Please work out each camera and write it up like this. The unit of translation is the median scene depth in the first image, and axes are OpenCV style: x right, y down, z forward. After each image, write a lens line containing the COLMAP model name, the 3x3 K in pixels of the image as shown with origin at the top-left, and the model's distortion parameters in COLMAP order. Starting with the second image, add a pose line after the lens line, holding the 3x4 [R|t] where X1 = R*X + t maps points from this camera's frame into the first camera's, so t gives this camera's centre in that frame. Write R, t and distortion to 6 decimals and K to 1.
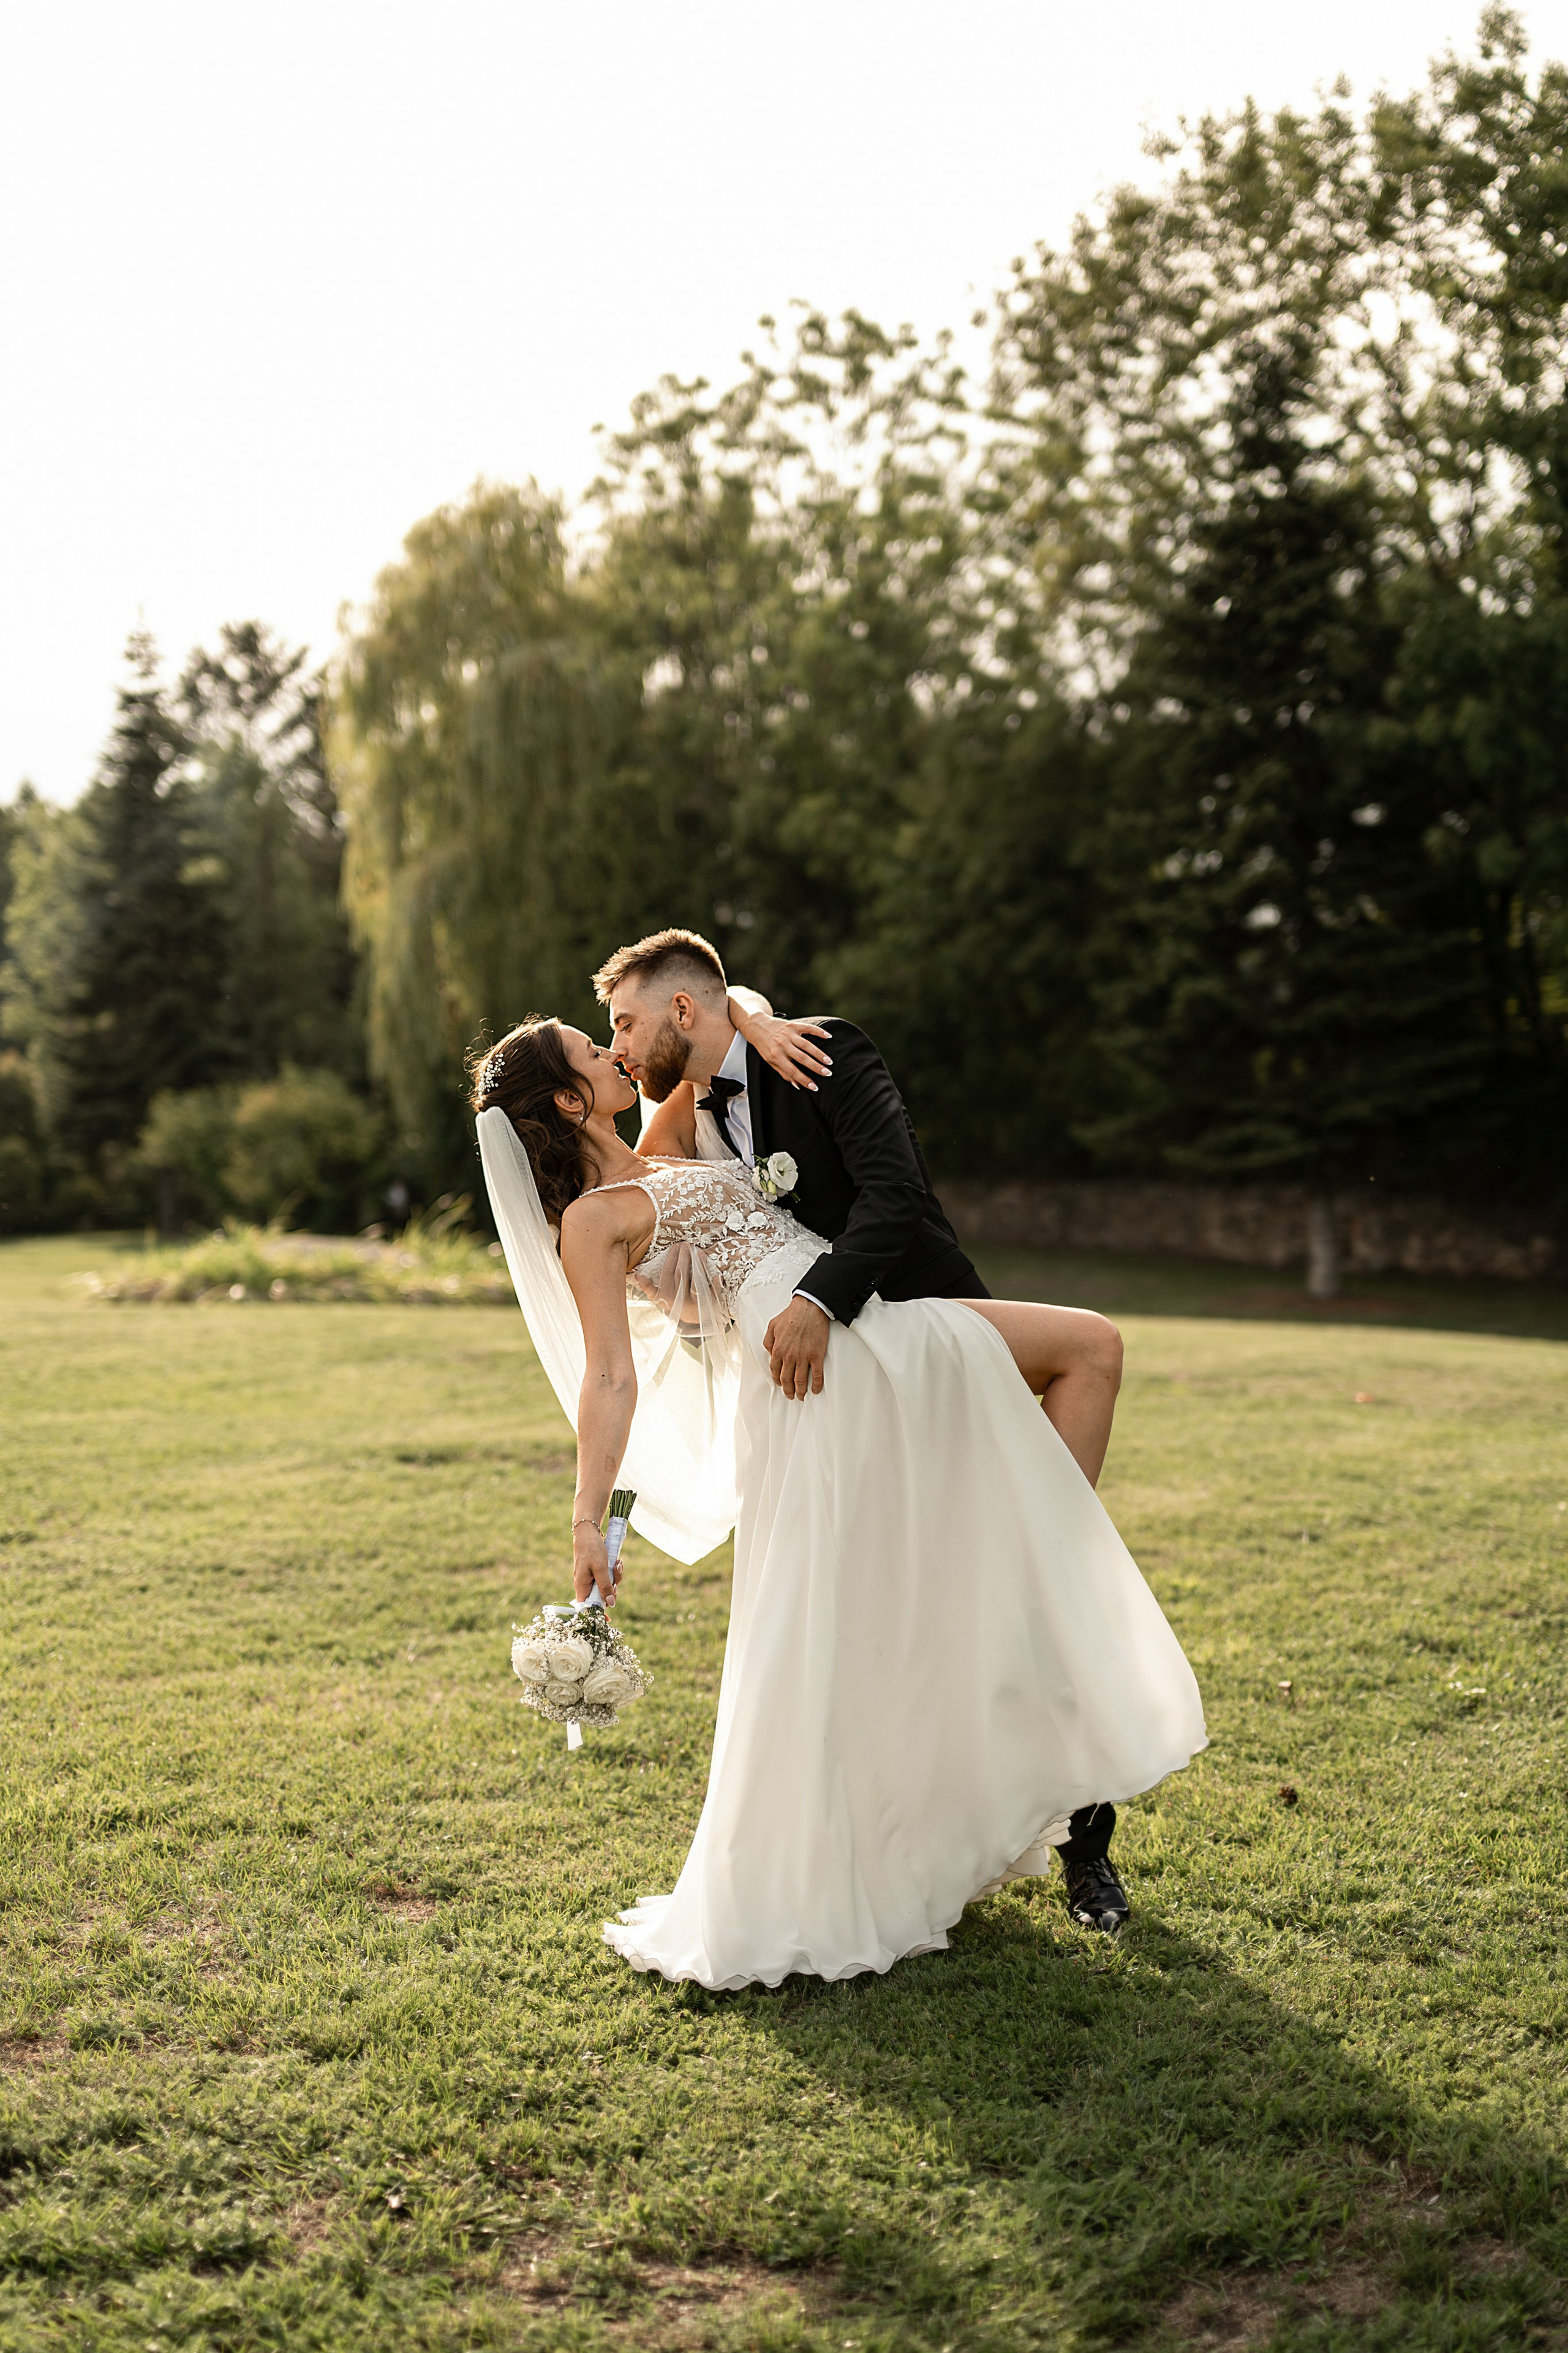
lens RADIAL K [[3580.2, 0, 784.6], [0, 3580.2, 1225.4], [0, 0, 1]] dist [0.000744, -0.036820]
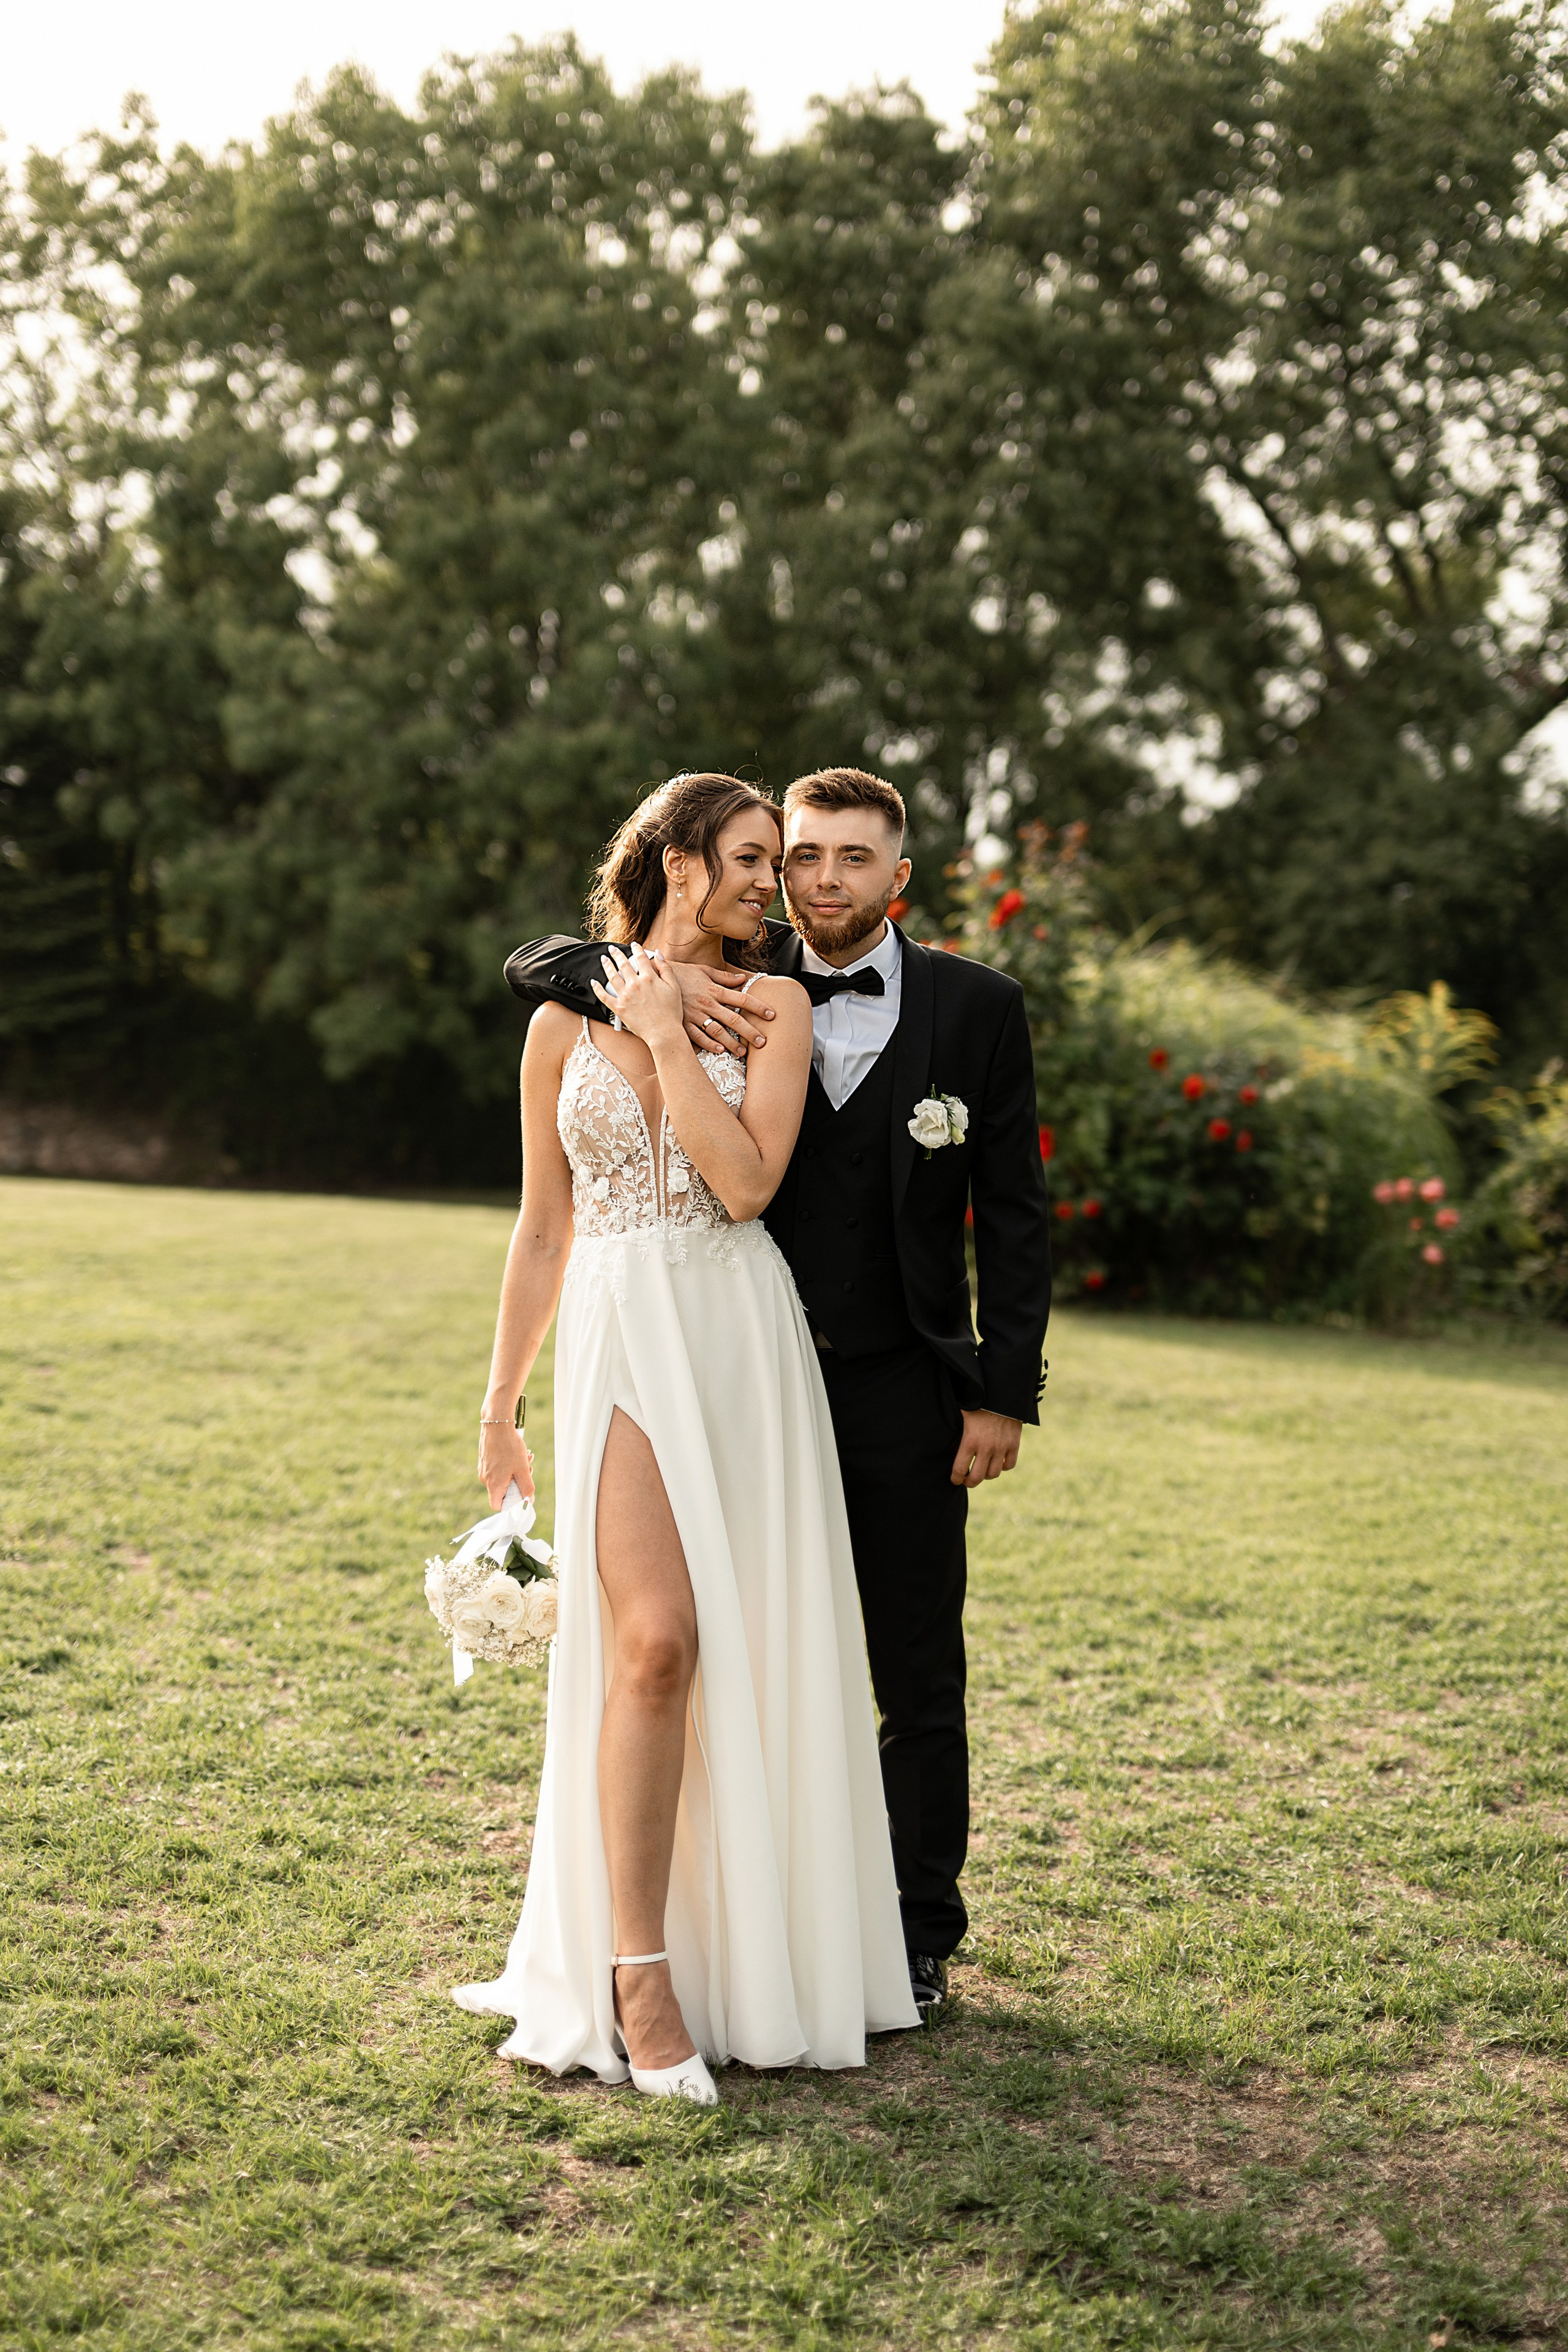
lens RADIAL K [[3713.1, 0, 937.7], [0, 3713.1, 1171.6], [0, 0, 1]] dist [-0.033316, -0.032391]
pose [[0.919488, 0.011367, 0.392953, -0.024441], [-0.012534, 0.999921, 0.000403, 0.008208], [-0.392918, -0.005296, 0.919558, -0.175348]]
